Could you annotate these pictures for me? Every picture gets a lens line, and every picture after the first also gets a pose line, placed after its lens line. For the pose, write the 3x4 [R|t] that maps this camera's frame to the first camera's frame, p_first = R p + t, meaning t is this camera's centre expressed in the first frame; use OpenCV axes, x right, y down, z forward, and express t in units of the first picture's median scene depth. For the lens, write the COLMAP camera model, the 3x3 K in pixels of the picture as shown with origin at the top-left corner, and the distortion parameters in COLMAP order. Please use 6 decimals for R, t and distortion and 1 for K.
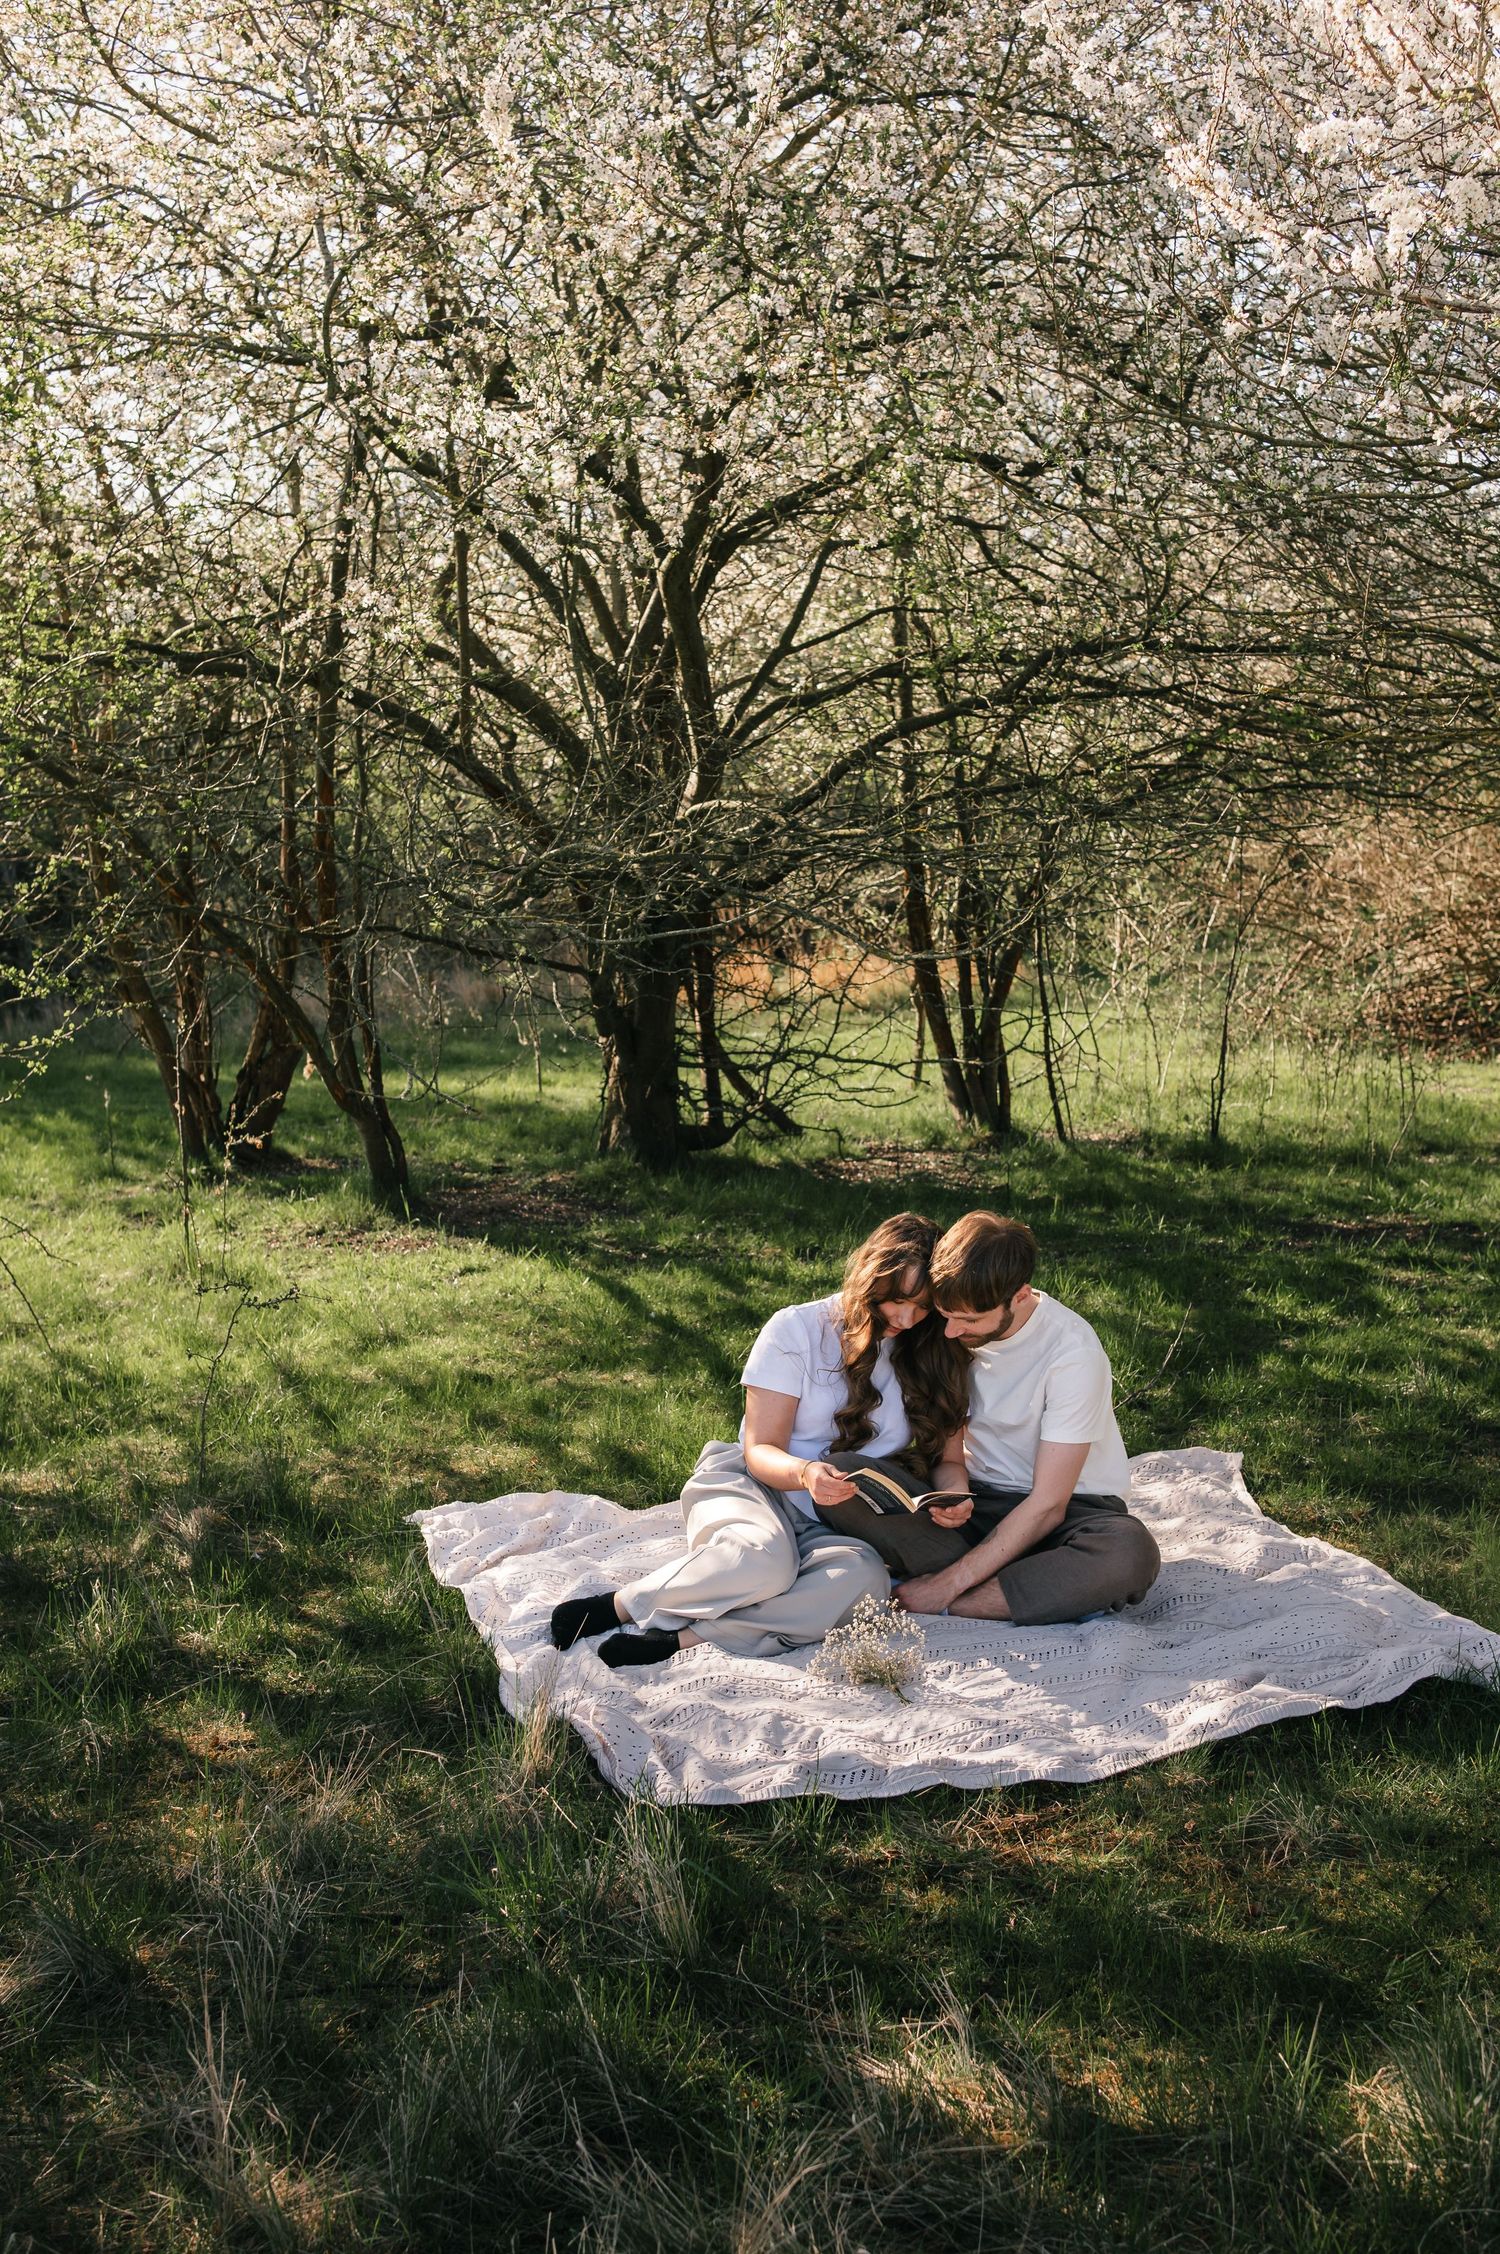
lens RADIAL K [[2360.5, 0, 759.4], [0, 2360.5, 1116.7], [0, 0, 1]] dist [-0.014470, 0.000000]
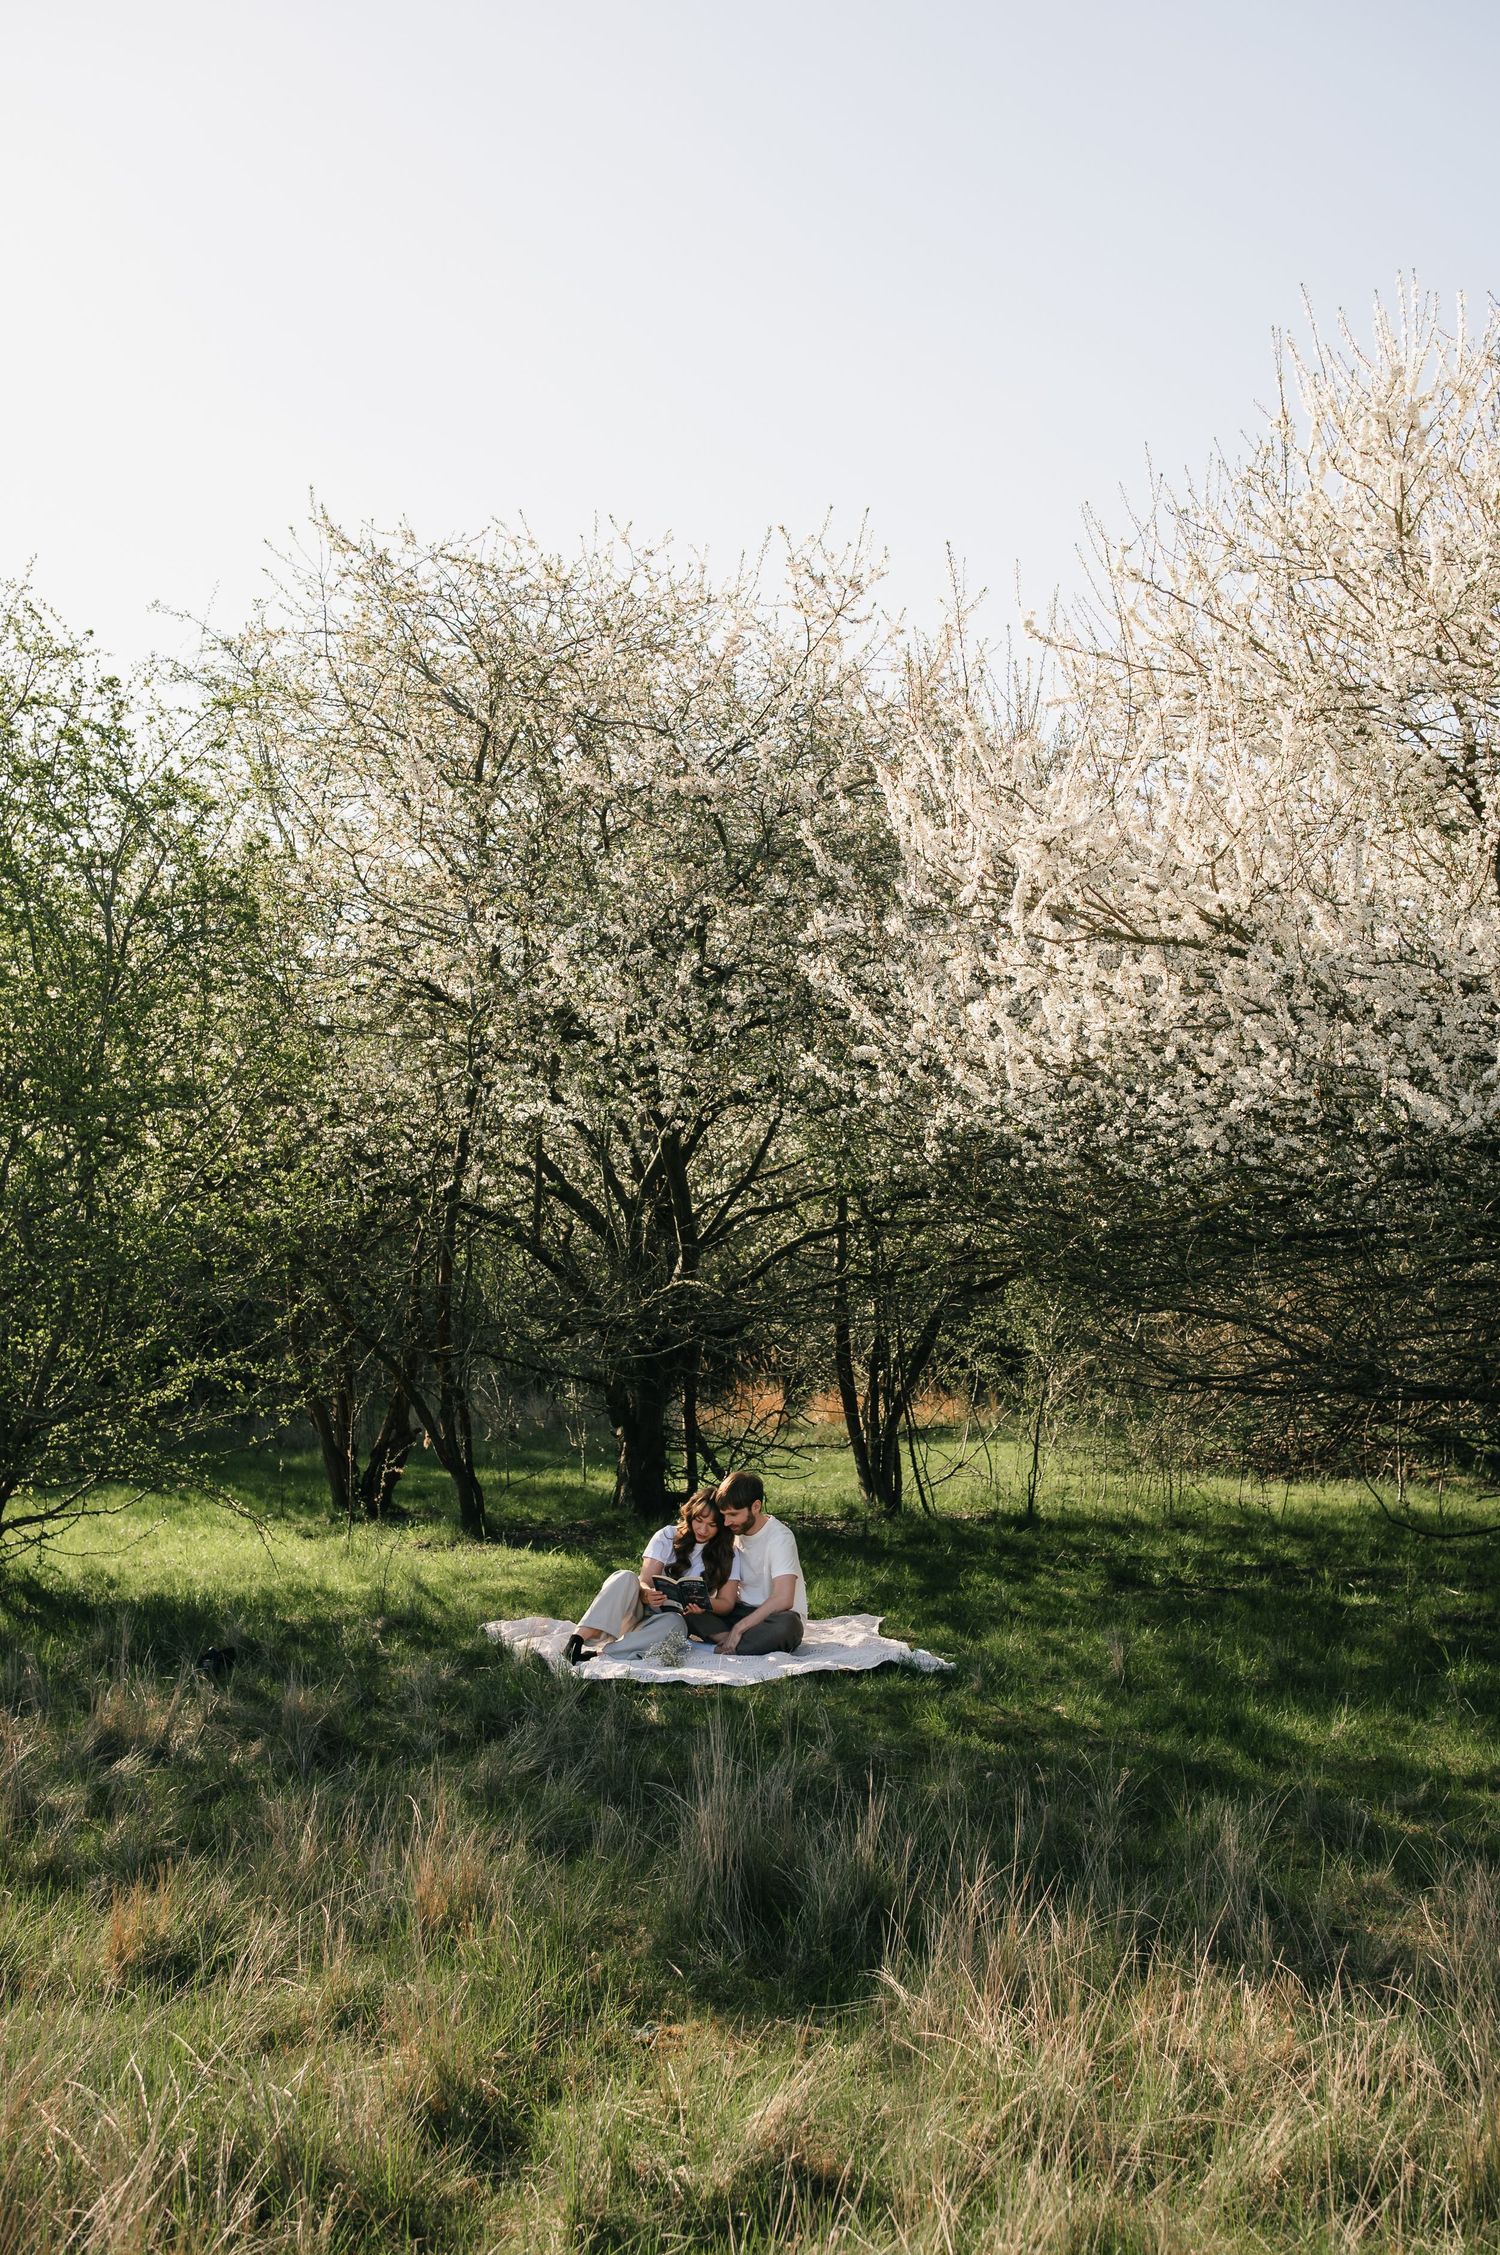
lens RADIAL K [[2361.6, 0, 740.8], [0, 2361.6, 1123.3], [0, 0, 1]] dist [-0.014470, 0.000000]
pose [[0.998679, 0.023422, -0.045743, 0.074676], [-0.031541, 0.982093, -0.185740, 0.050017], [0.040573, 0.186938, 0.981534, -0.502161]]
